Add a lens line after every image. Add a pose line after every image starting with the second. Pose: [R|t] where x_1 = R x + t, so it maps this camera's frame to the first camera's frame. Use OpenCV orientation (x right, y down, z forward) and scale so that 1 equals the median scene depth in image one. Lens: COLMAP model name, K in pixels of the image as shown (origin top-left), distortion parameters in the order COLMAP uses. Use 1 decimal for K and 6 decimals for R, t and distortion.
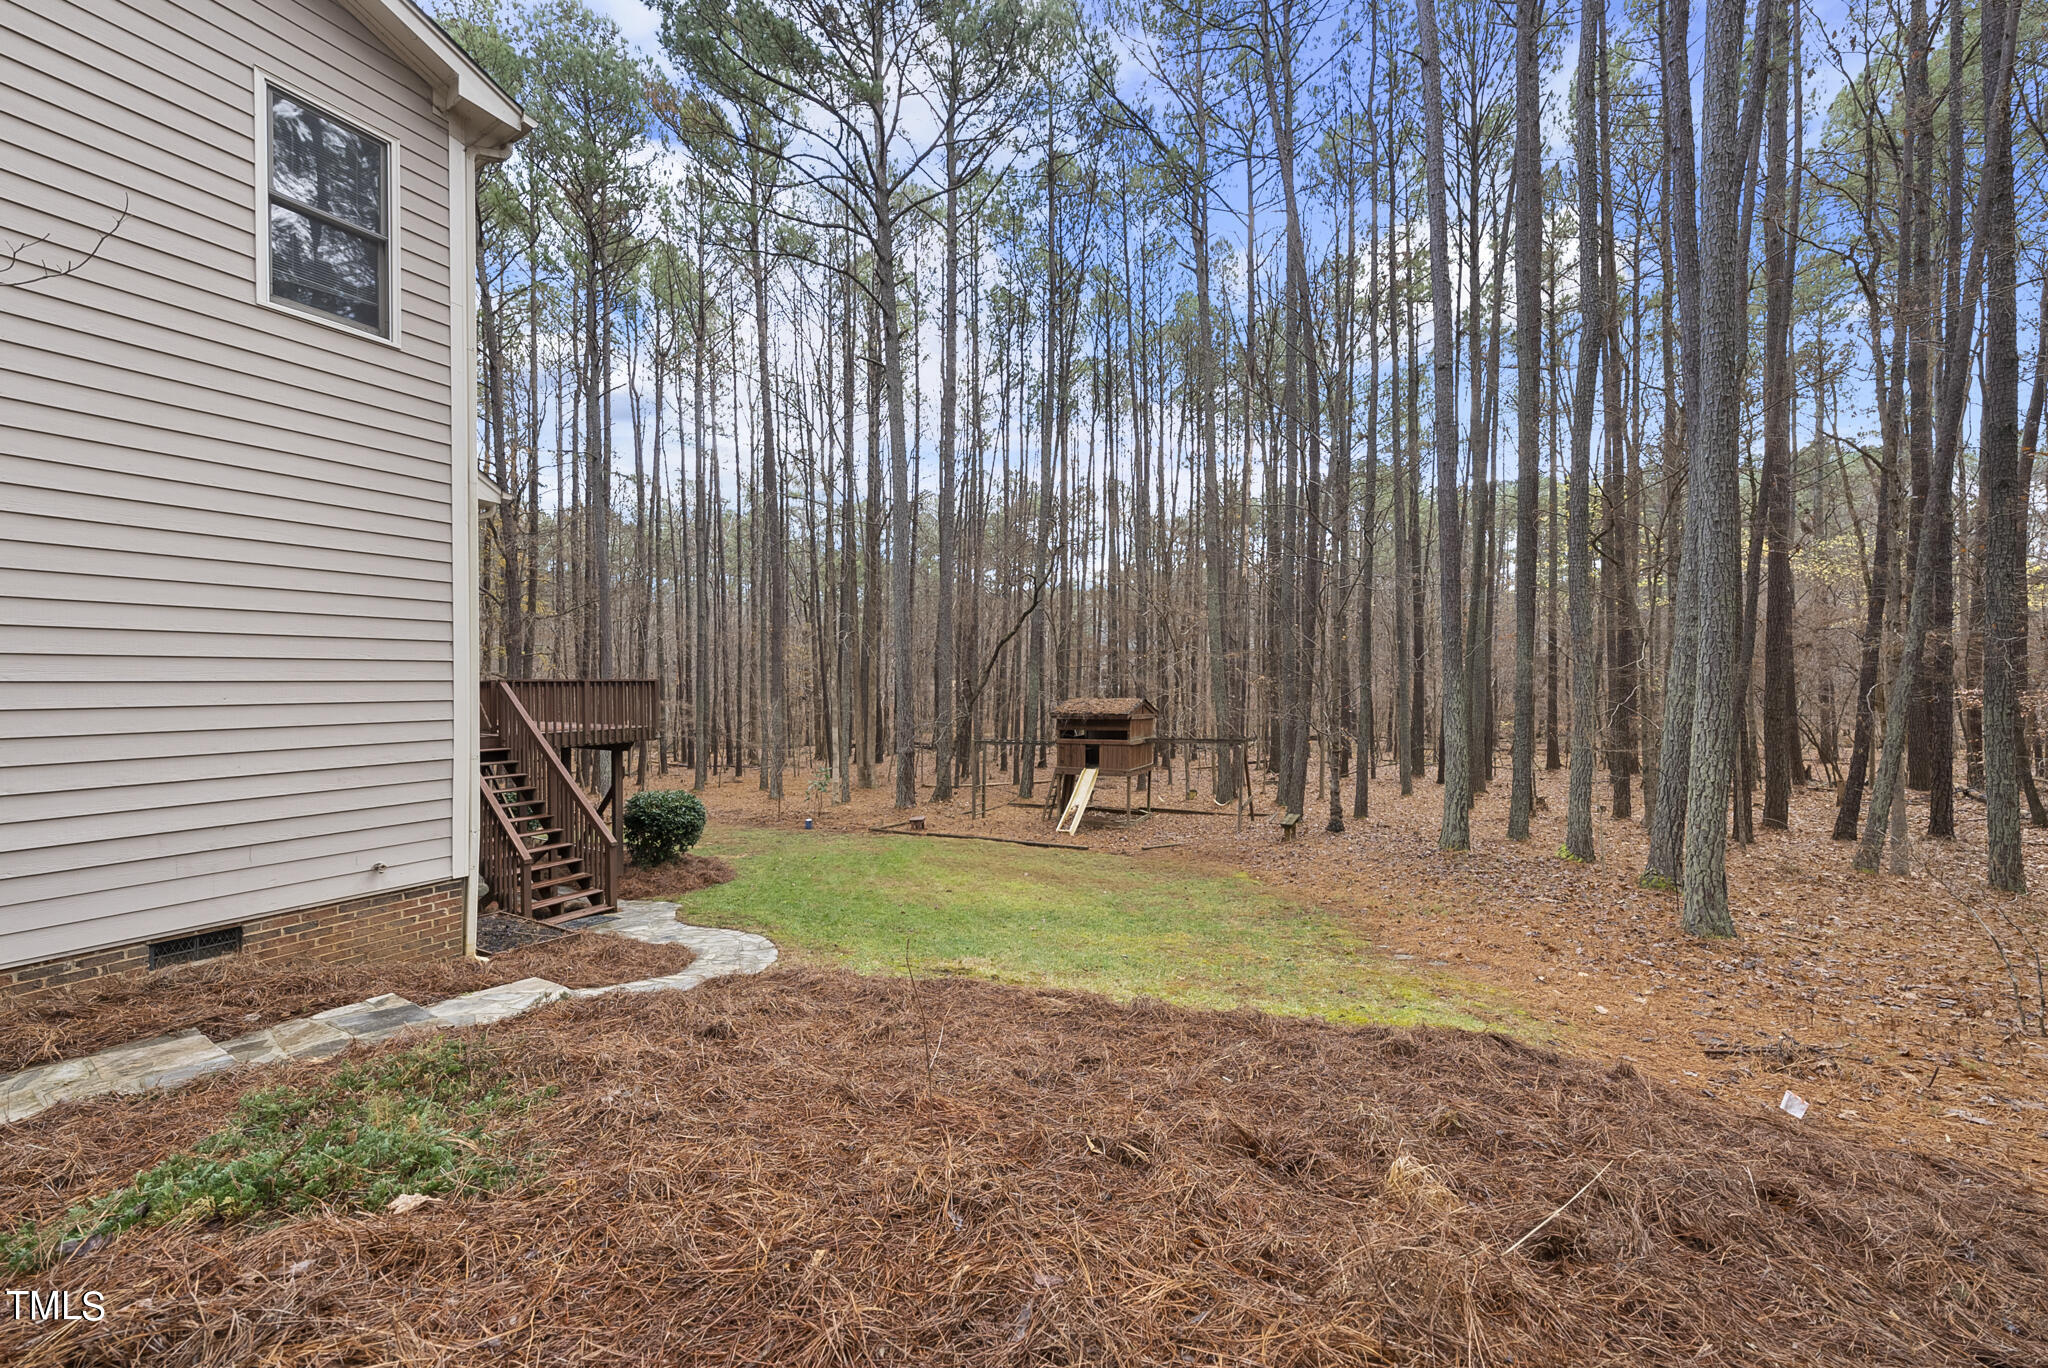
lens RADIAL K [[727.8, 0, 1024.0], [0, 727.8, 684.0], [0, 0, 1]] dist [-0.000111, 0.000129]
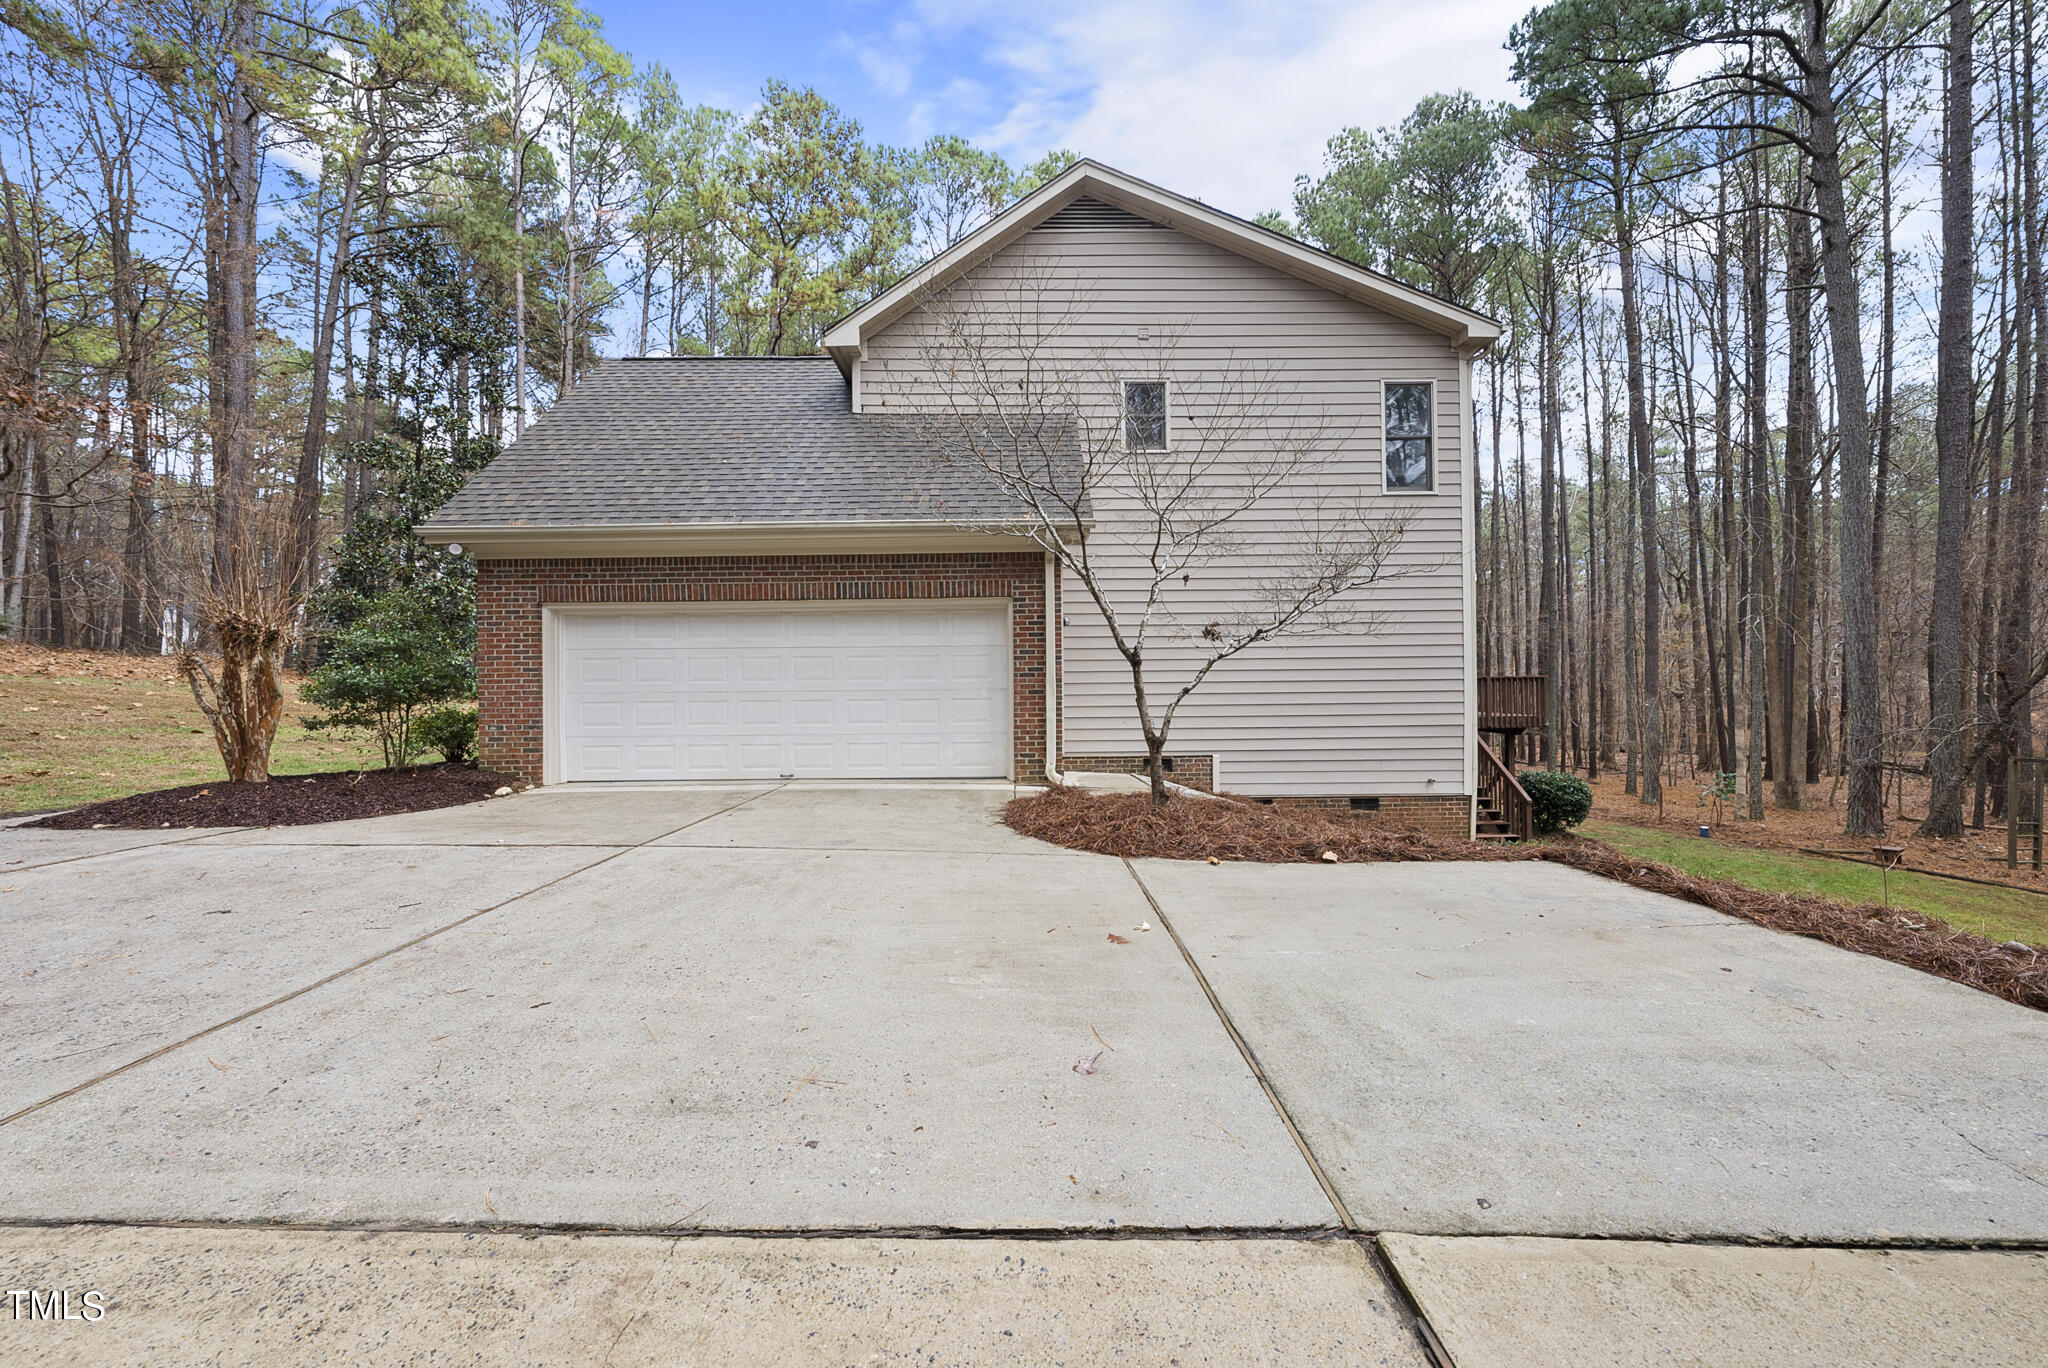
lens RADIAL K [[727.8, 0, 1024.0], [0, 727.8, 684.0], [0, 0, 1]] dist [-0.000111, 0.000129]
pose [[0.524517, -0.002105, -0.851398, 0.018401], [0.006884, 0.999975, 0.001768, -0.000398], [0.851372, -0.006788, 0.524518, -0.110888]]
